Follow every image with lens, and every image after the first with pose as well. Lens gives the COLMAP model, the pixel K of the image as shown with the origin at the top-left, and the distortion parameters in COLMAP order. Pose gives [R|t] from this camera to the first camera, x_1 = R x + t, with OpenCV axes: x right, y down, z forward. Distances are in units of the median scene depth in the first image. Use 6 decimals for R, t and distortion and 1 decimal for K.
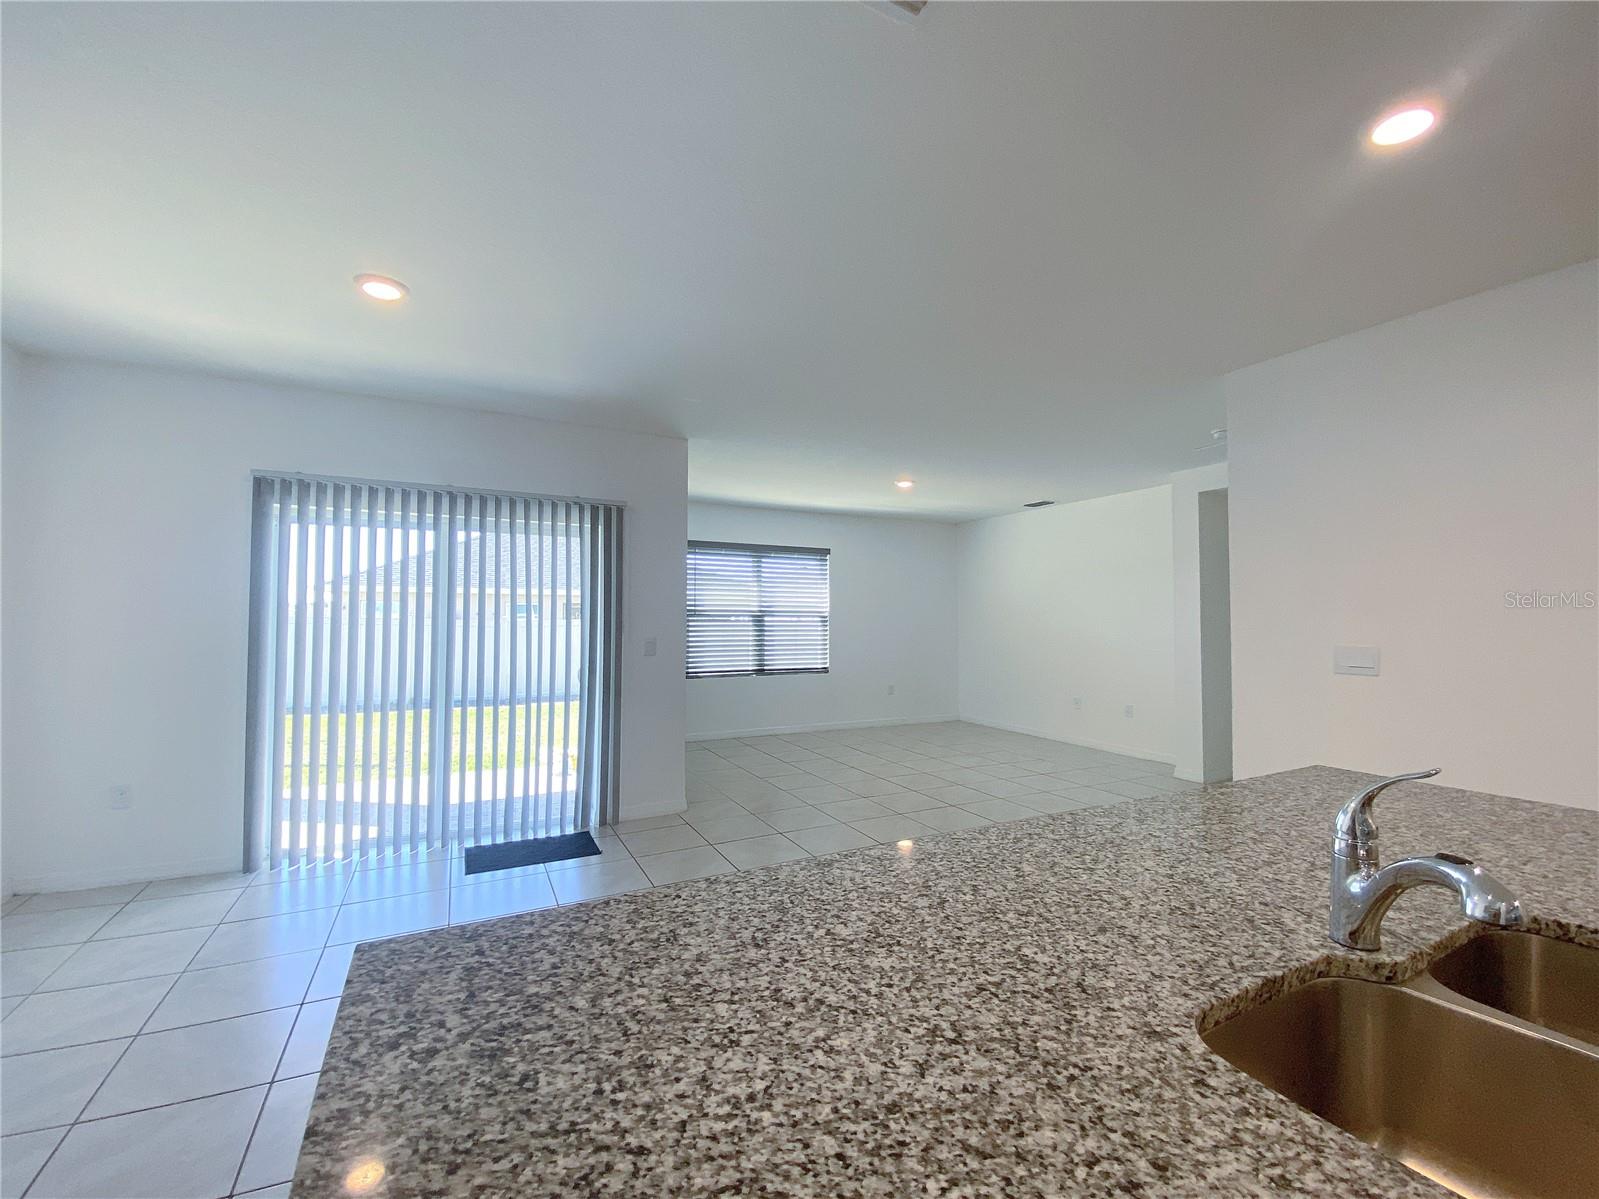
lens RADIAL K [[671.4, 0, 799.5], [0, 671.4, 599.5], [0, 0, 1]] dist [0.000669, -0.012381]
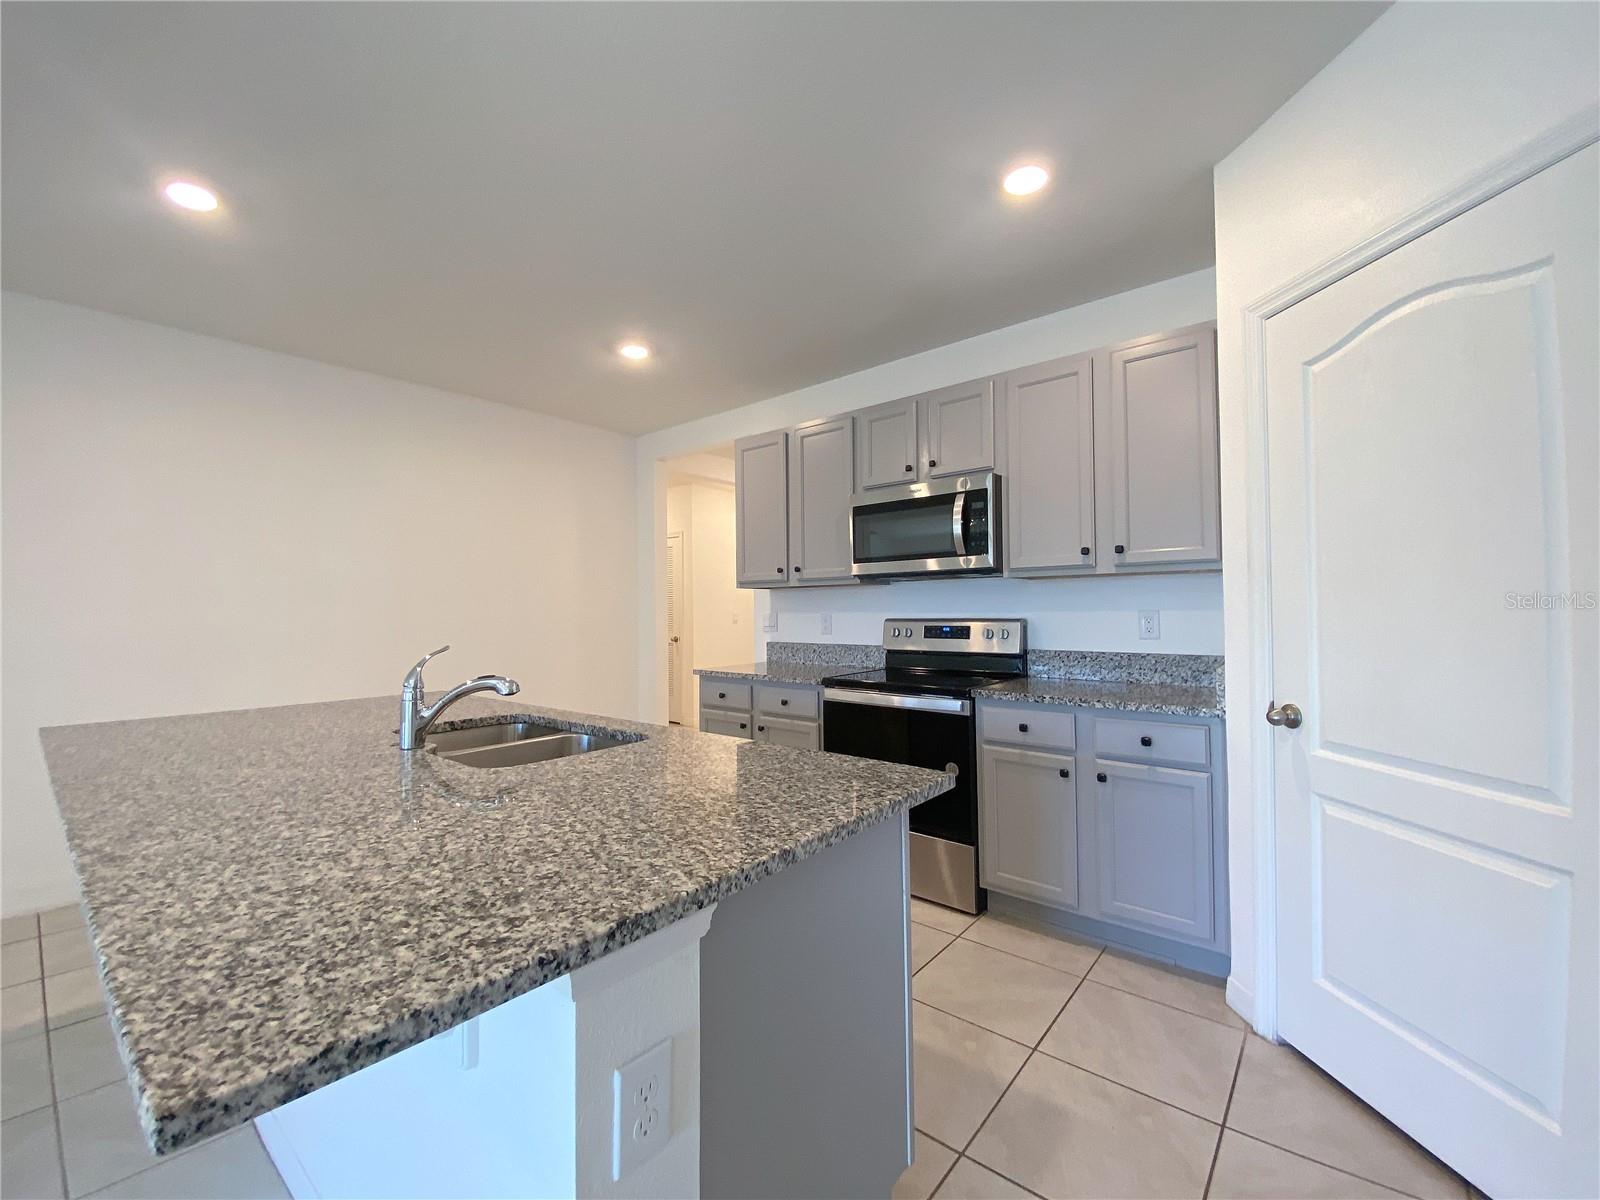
lens RADIAL K [[647.3, 0, 793.2], [0, 647.3, 597.4], [0, 0, 1]] dist [-0.011369, -0.000060]
pose [[-0.381065, 0.017056, 0.924391, -1.172481], [-0.013554, 0.999619, -0.024031, 0.118961], [-0.924449, -0.021686, -0.380689, 0.679630]]
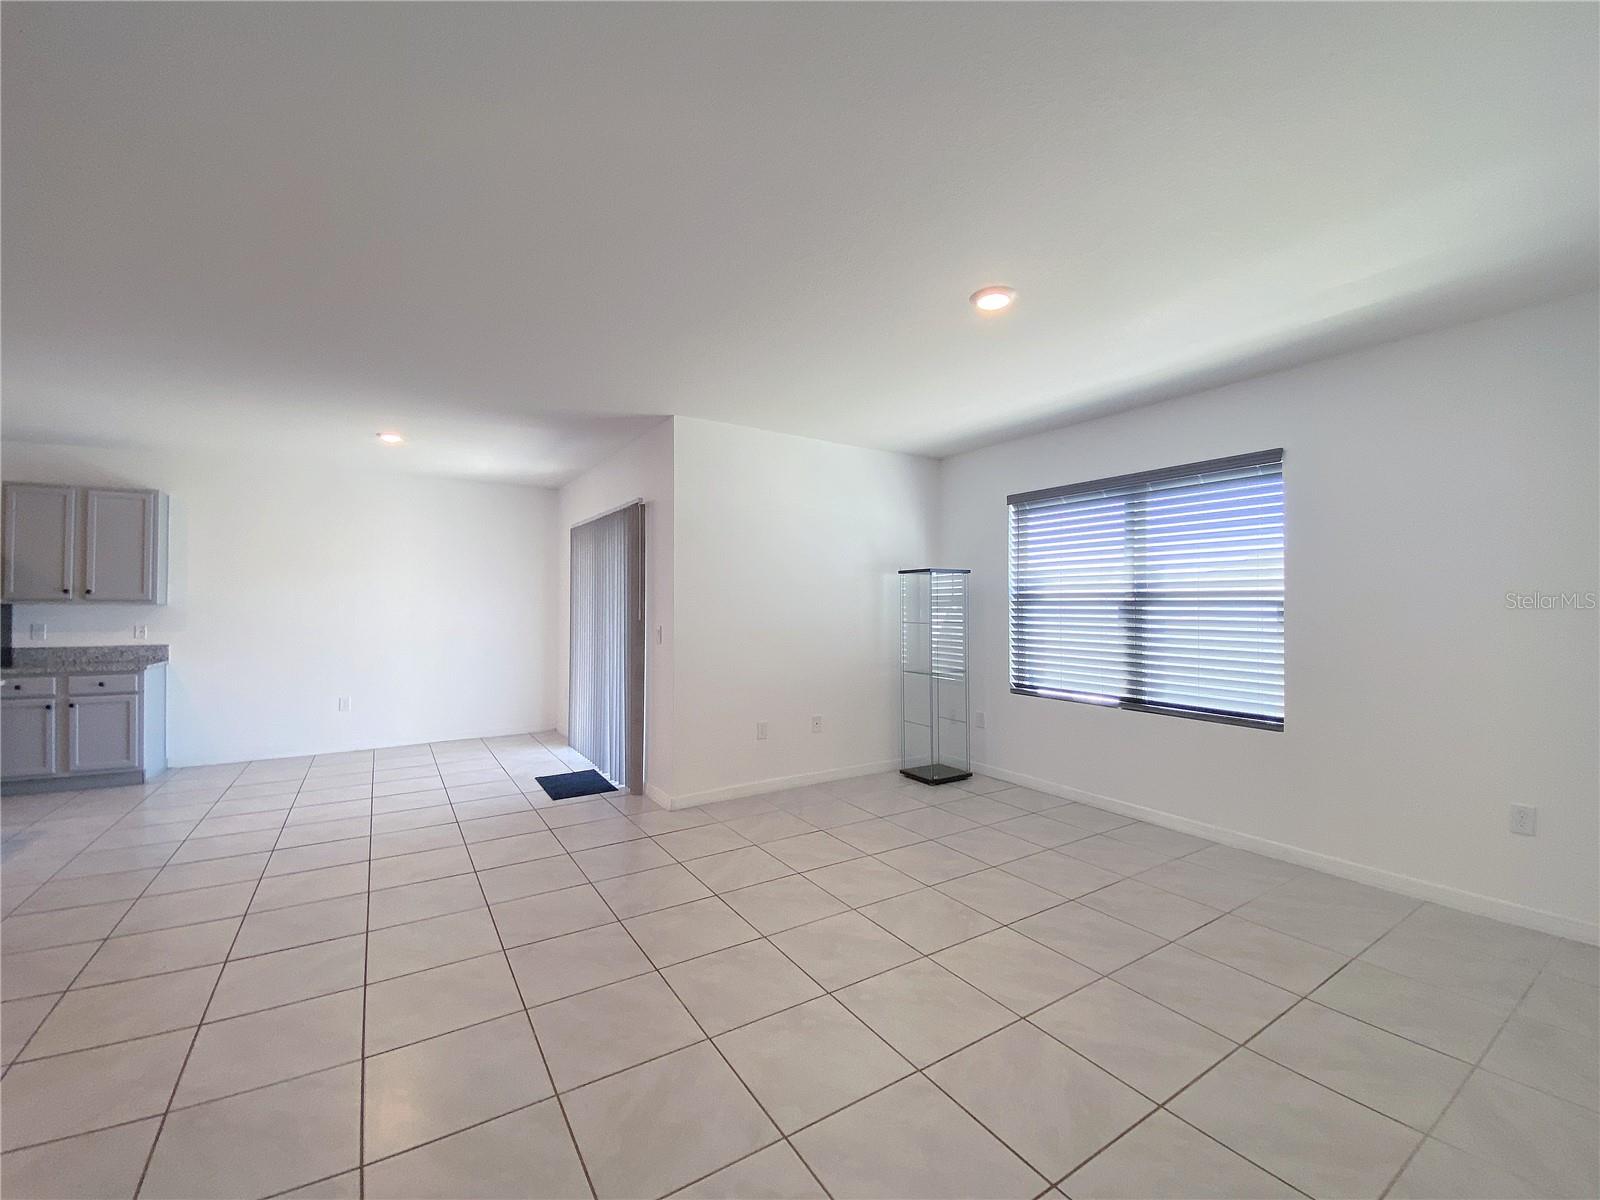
lens RADIAL K [[652.4, 0, 802.1], [0, 652.4, 597.1], [0, 0, 1]] dist [0.033675, -0.027735]
pose [[0.096677, -0.019851, -0.995118, 3.758569], [0.026623, 0.999495, -0.017351, 0.169923], [0.994960, -0.024815, 0.097156, 5.372717]]
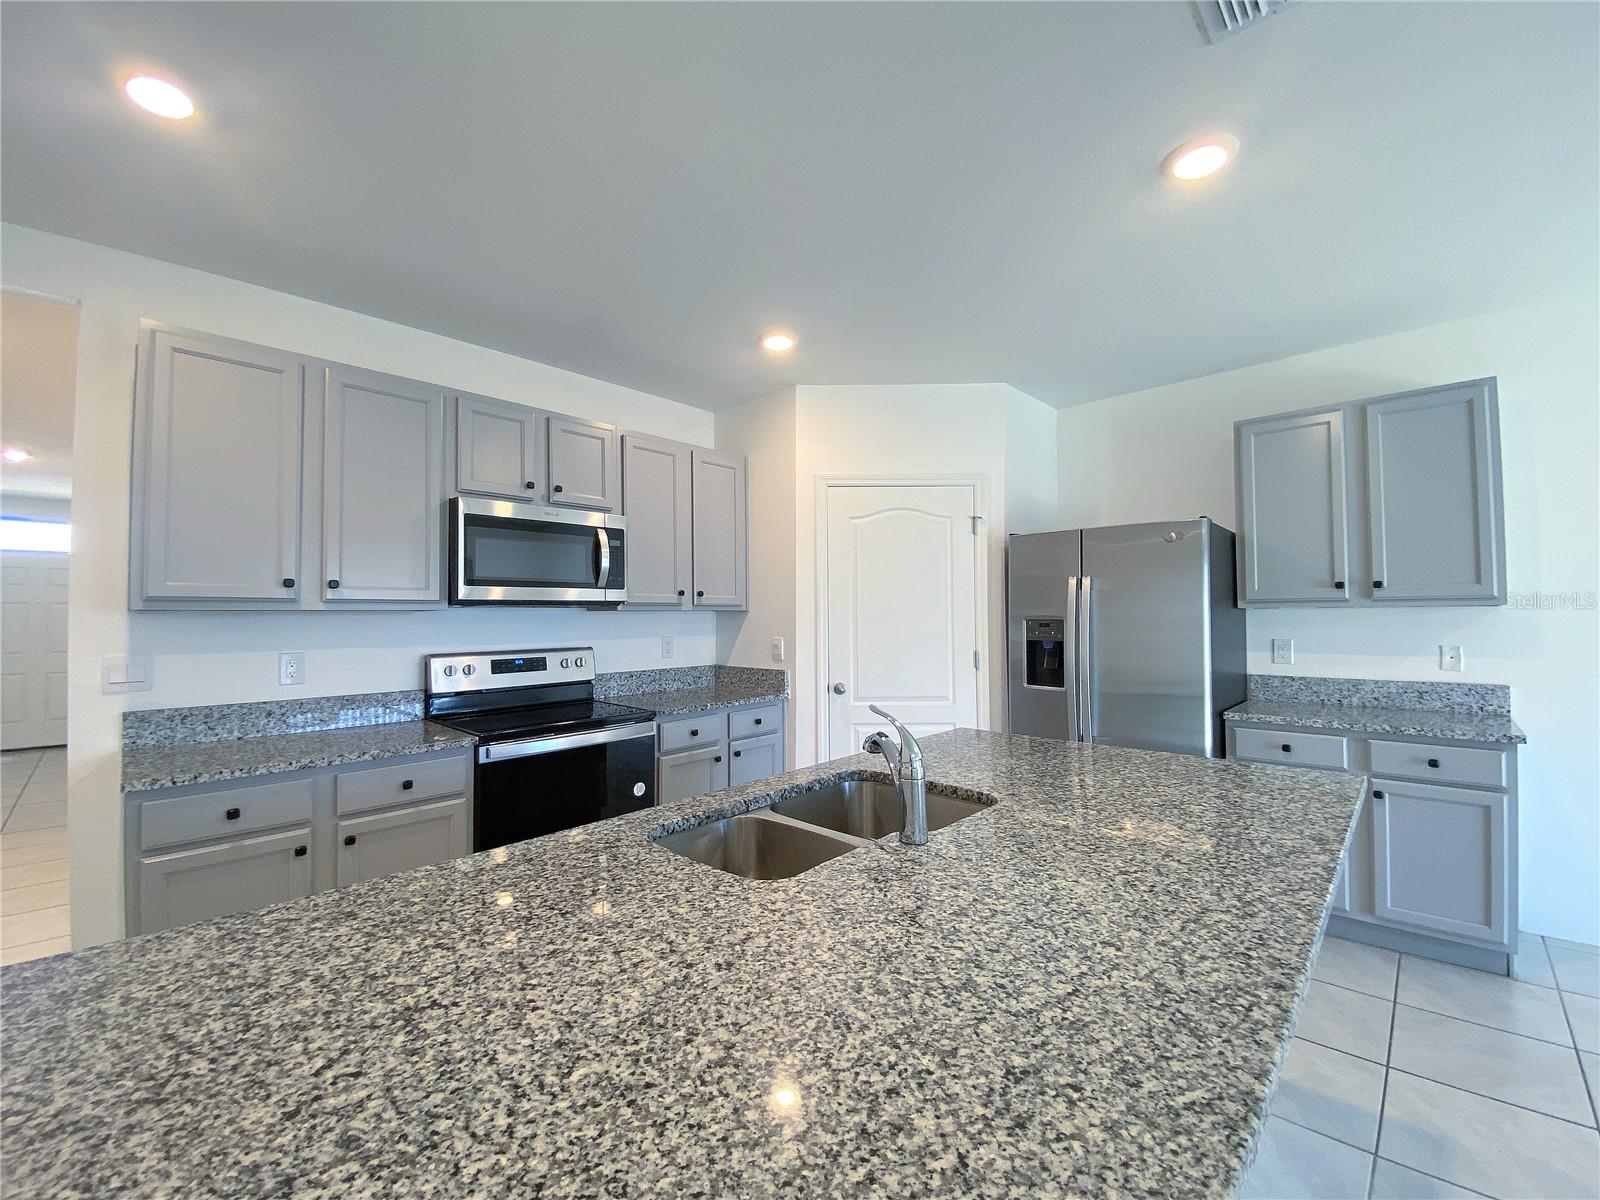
lens RADIAL K [[652.4, 0, 802.1], [0, 652.4, 597.1], [0, 0, 1]] dist [0.033675, -0.027735]
pose [[-0.942363, -0.006139, -0.334536, 1.437171], [0.012145, 0.998545, -0.052536, 0.063327], [0.334372, -0.053571, -0.940917, 2.125587]]
